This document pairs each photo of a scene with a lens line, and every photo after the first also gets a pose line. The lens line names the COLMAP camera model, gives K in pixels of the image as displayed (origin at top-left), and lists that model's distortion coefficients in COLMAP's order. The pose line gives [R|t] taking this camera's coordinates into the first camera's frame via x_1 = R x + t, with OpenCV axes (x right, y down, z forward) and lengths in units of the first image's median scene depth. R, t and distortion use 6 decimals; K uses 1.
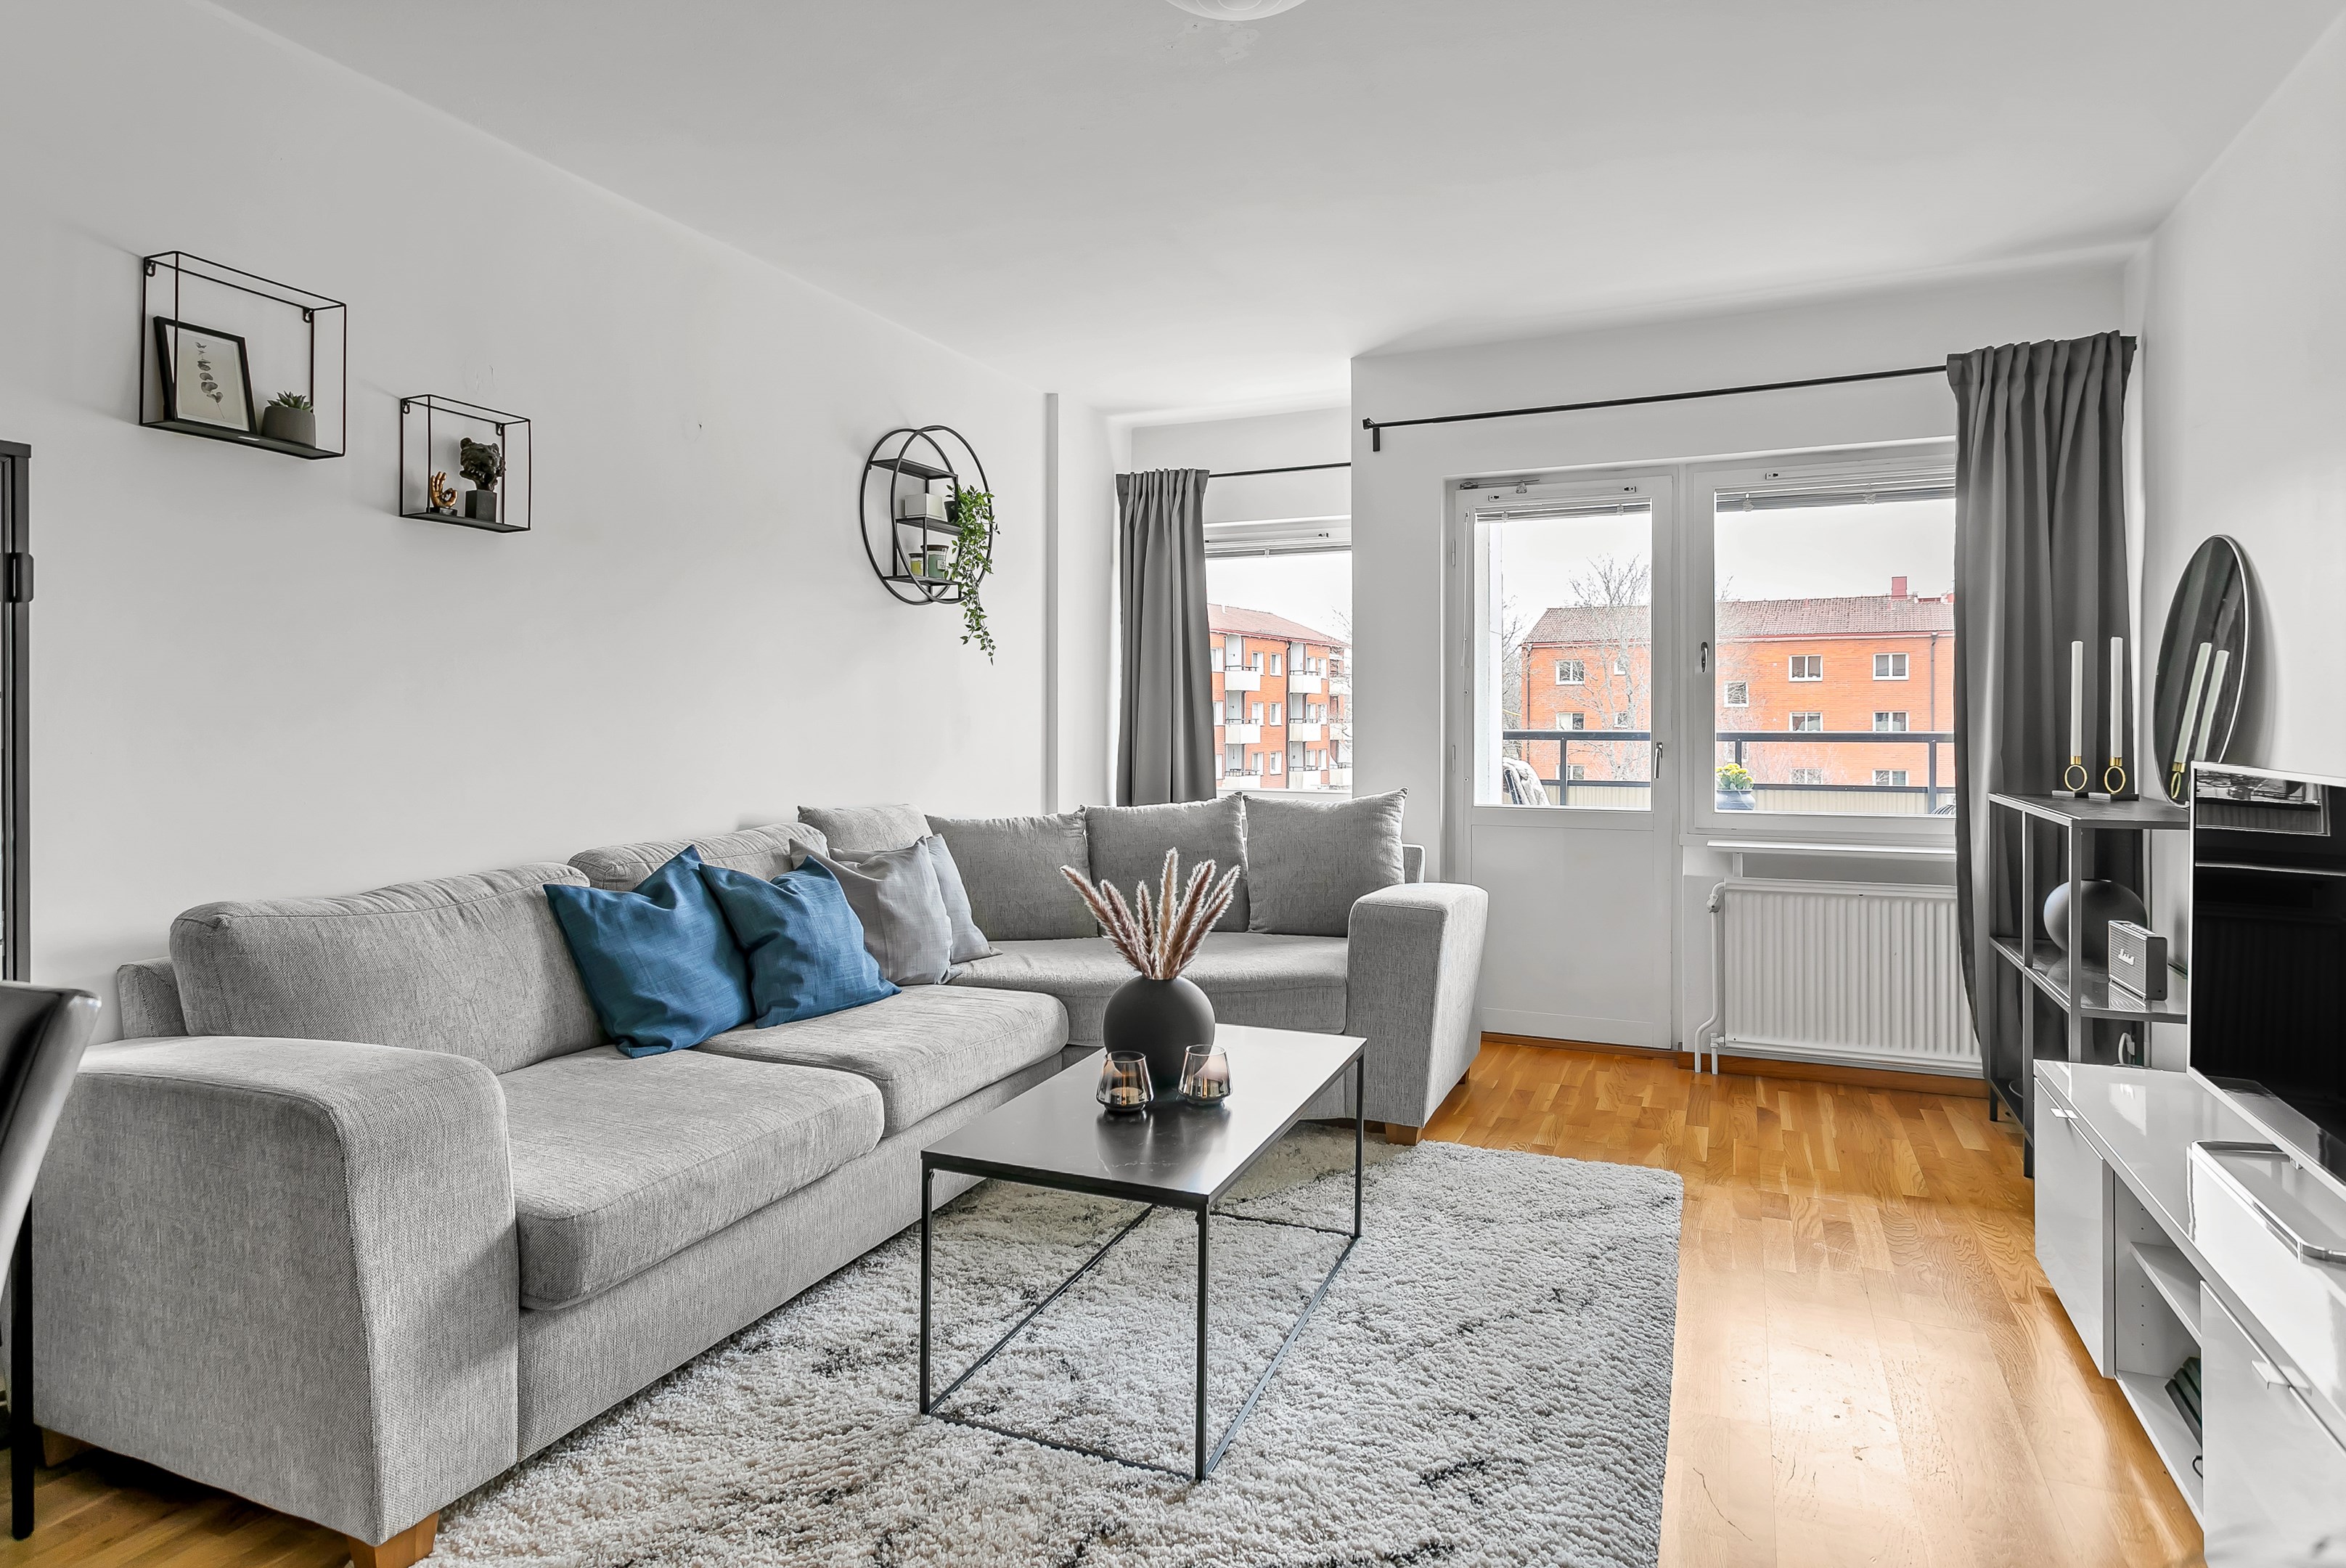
lens RADIAL K [[1314.8, 0, 1177.7], [0, 1314.8, 715.7], [0, 0, 1]] dist [-0.005668, 0.022126]
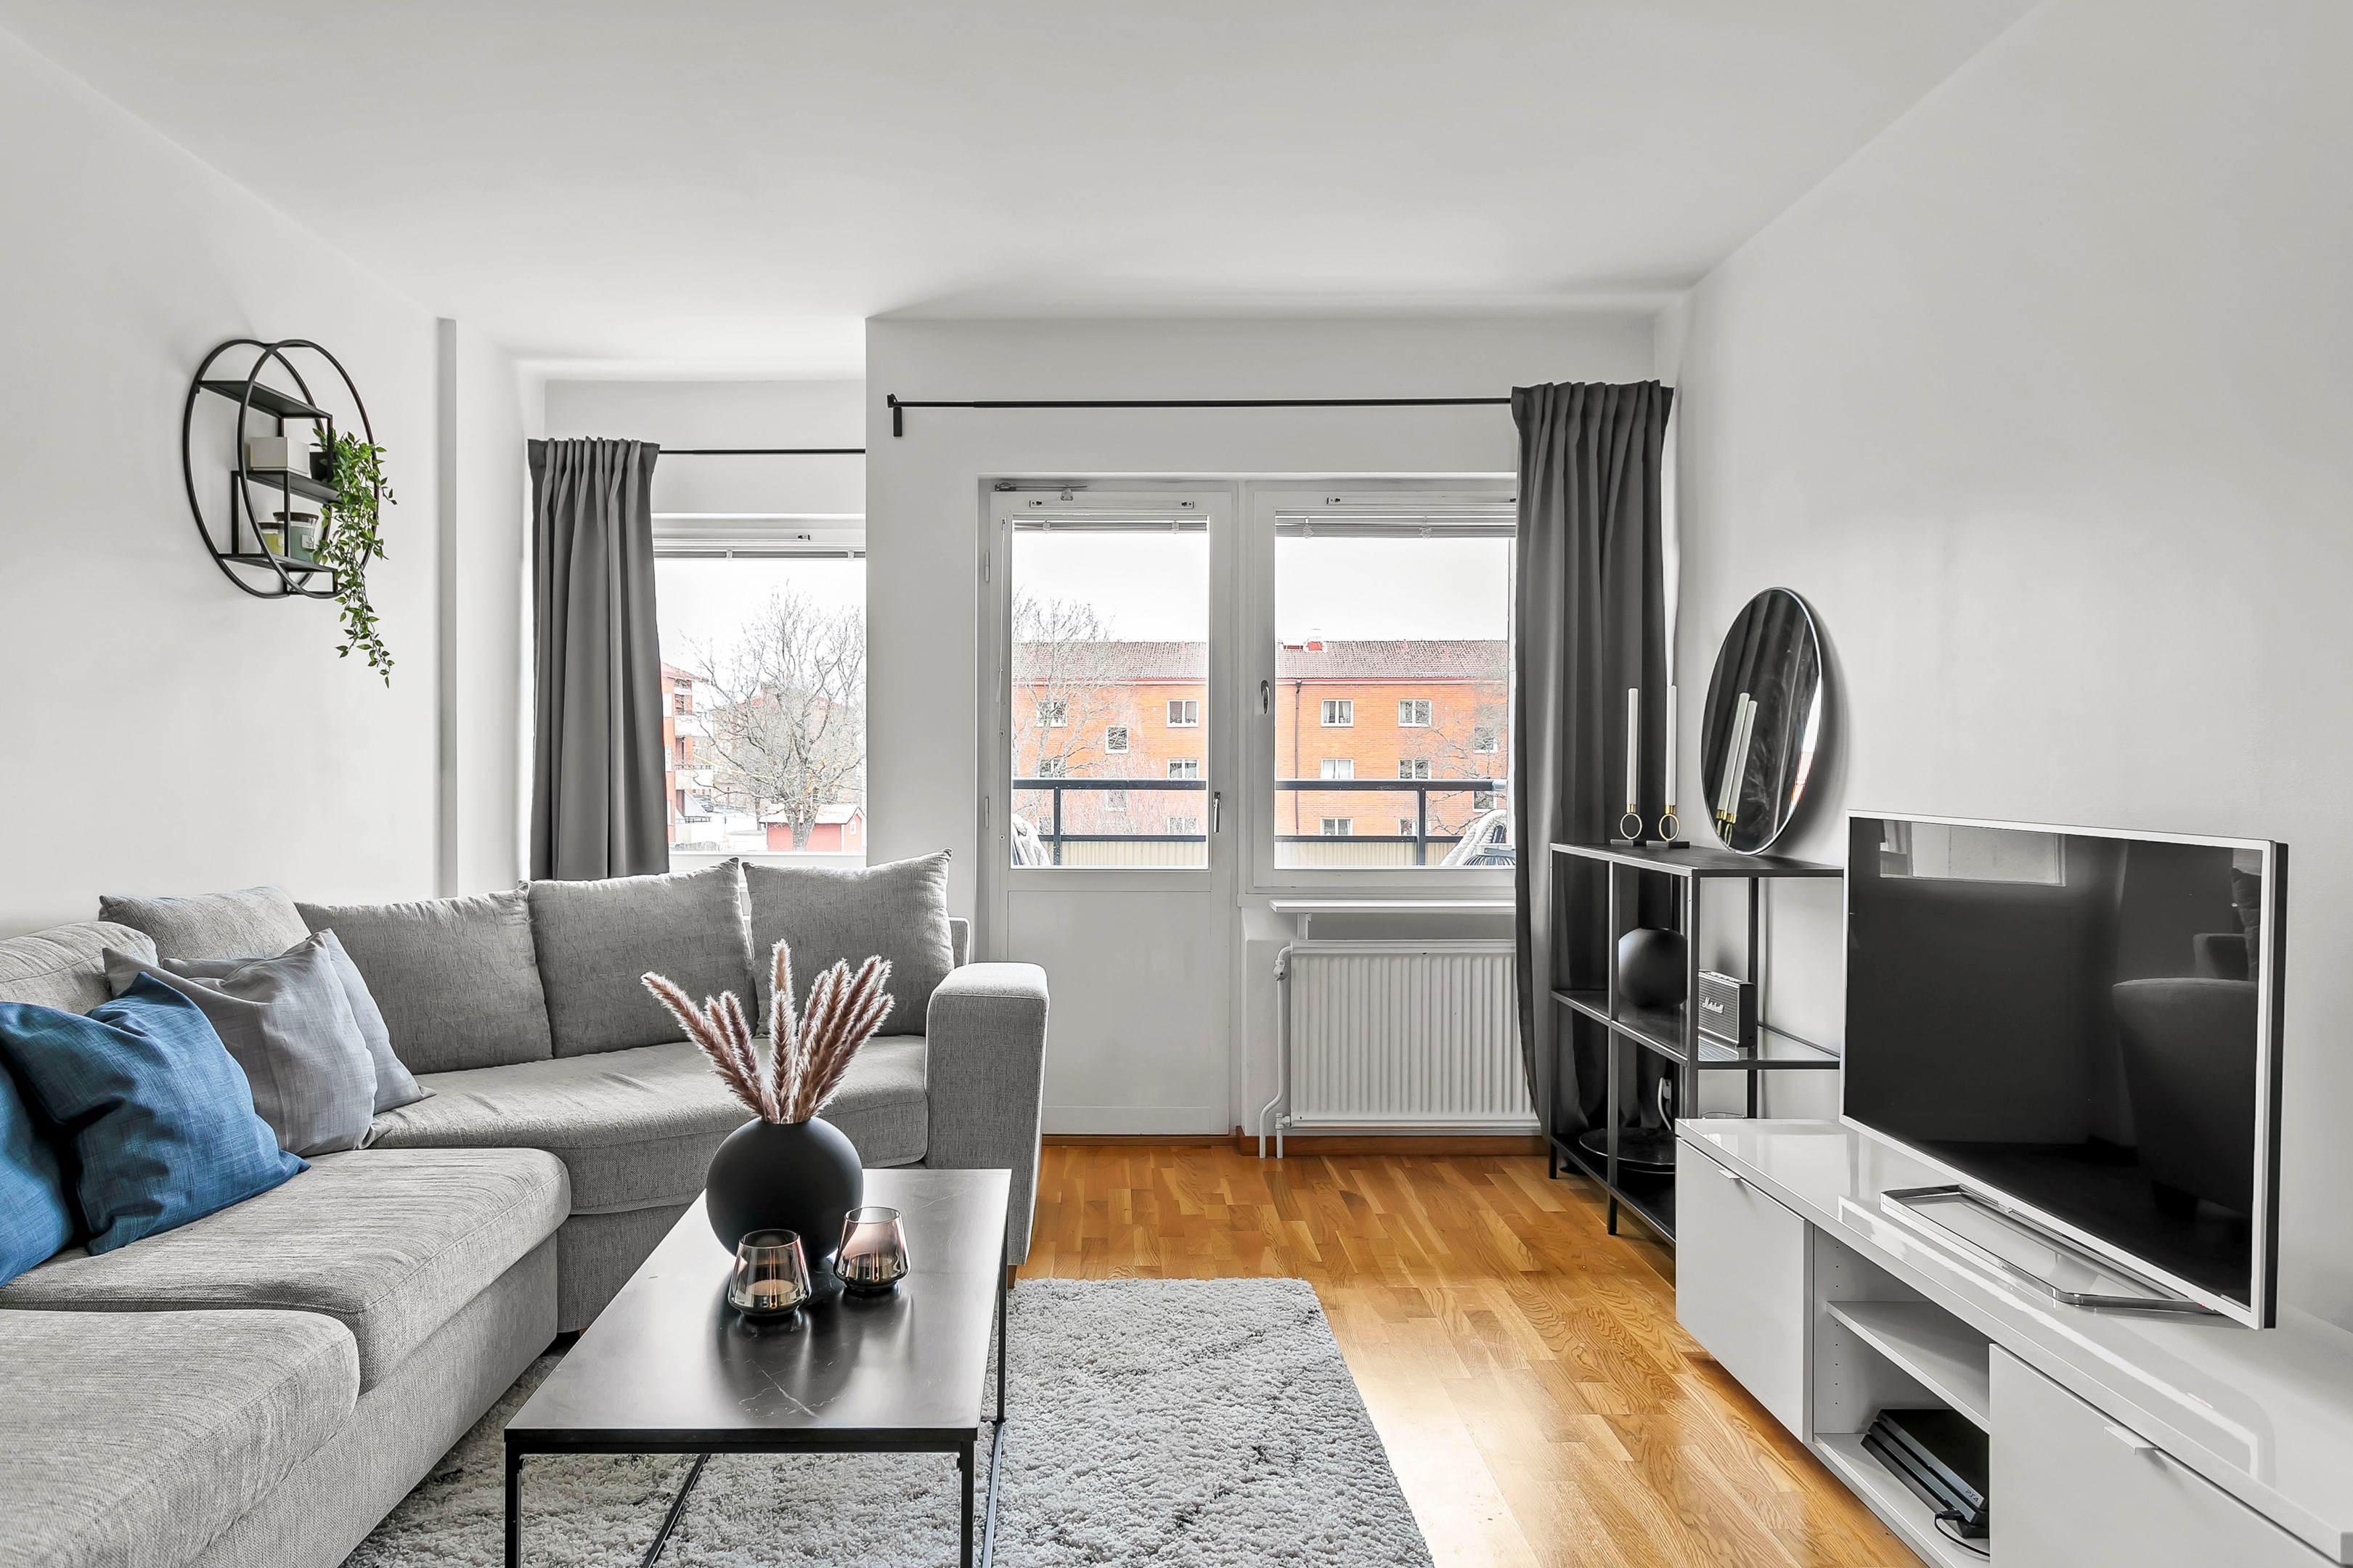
lens RADIAL K [[1494.2, 0, 1113.2], [0, 1494.2, 783.5], [0, 0, 1]] dist [-0.003289, 0.004854]
pose [[0.917072, -0.002125, 0.398715, -0.117339], [-0.003744, 0.999896, 0.013940, 0.000643], [-0.398703, -0.014277, 0.916969, 0.115486]]
